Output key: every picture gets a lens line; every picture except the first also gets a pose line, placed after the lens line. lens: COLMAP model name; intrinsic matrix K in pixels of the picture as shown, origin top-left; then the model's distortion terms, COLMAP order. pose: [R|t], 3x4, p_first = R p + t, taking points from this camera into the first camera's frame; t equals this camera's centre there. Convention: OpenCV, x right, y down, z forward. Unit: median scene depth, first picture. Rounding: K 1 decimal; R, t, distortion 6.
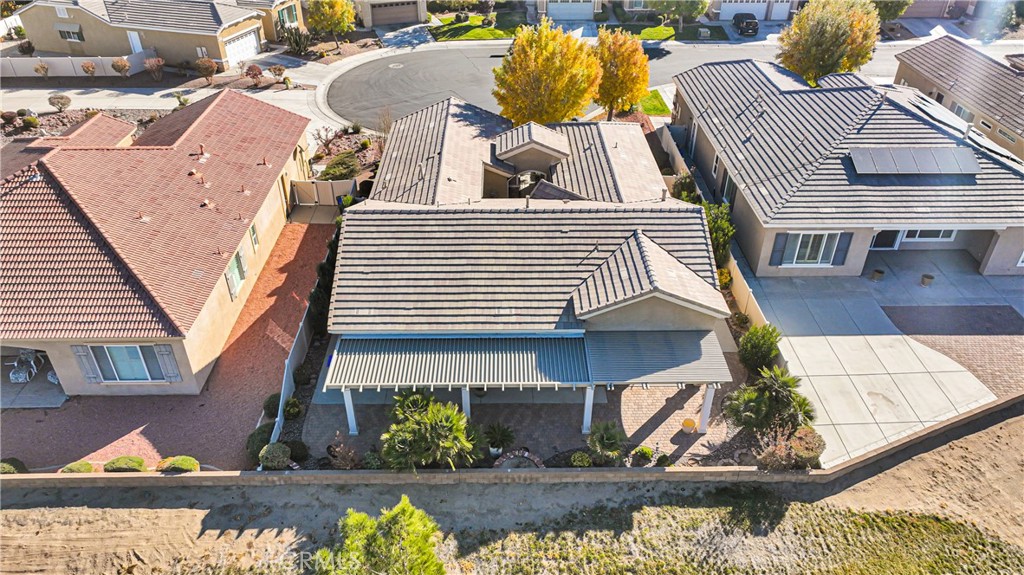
lens RADIAL K [[730.2, 0, 509.6], [0, 730.2, 288.5], [0, 0, 1]] dist [0.009278, 0.000552]
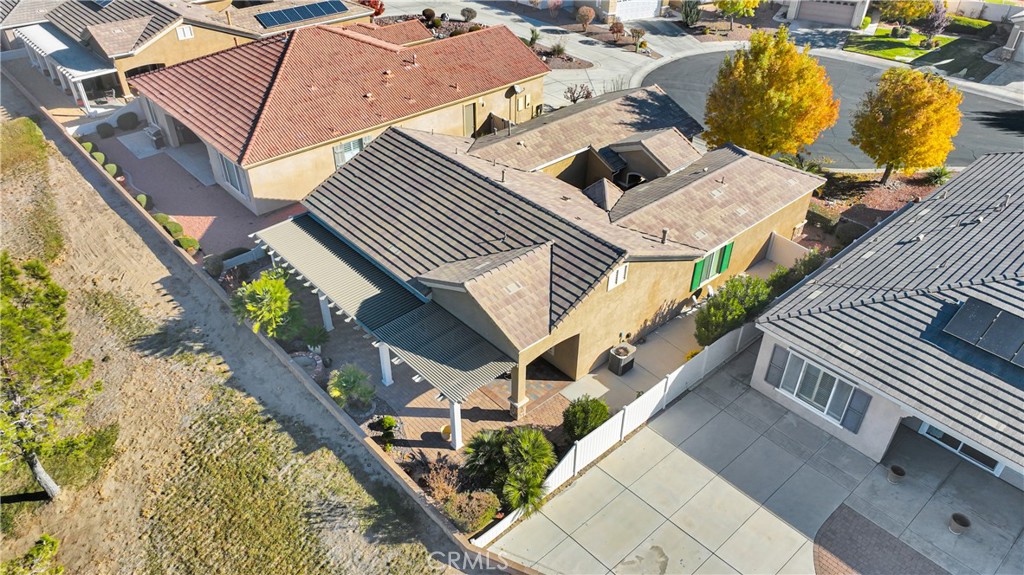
lens RADIAL K [[730.2, 0, 509.6], [0, 730.2, 288.5], [0, 0, 1]] dist [0.009278, 0.000552]
pose [[0.655370, 0.441542, -0.612806, 0.737312], [-0.426353, 0.885976, 0.182401, -0.174228], [0.623469, 0.141731, 0.768895, 0.264908]]
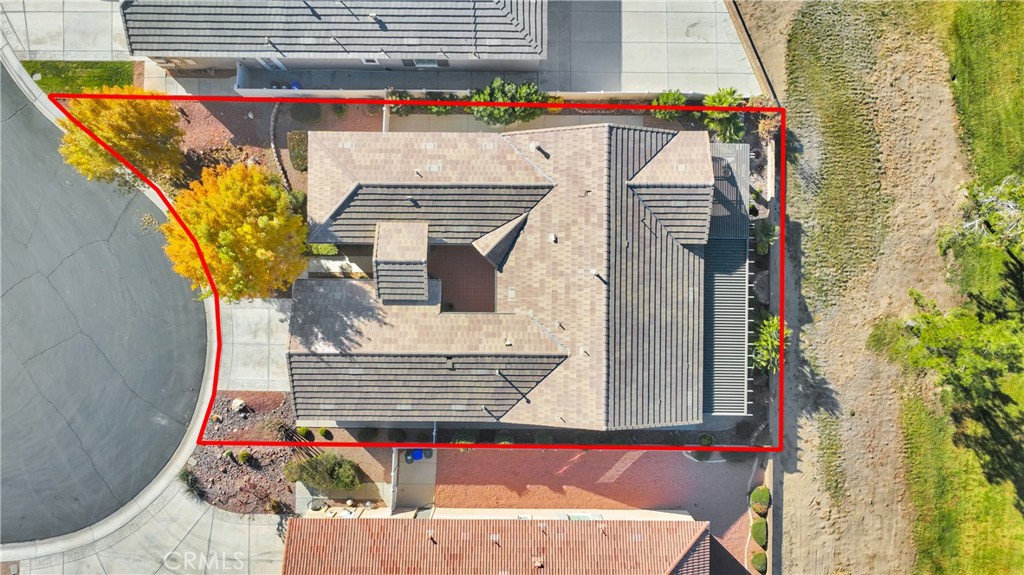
lens RADIAL K [[730.2, 0, 509.6], [0, 730.2, 288.5], [0, 0, 1]] dist [0.009278, 0.000552]
pose [[0.021755, -0.999760, 0.002387, -0.004894], [0.560285, 0.014169, 0.828179, -1.193258], [-0.828014, -0.016680, 0.560459, 0.481887]]
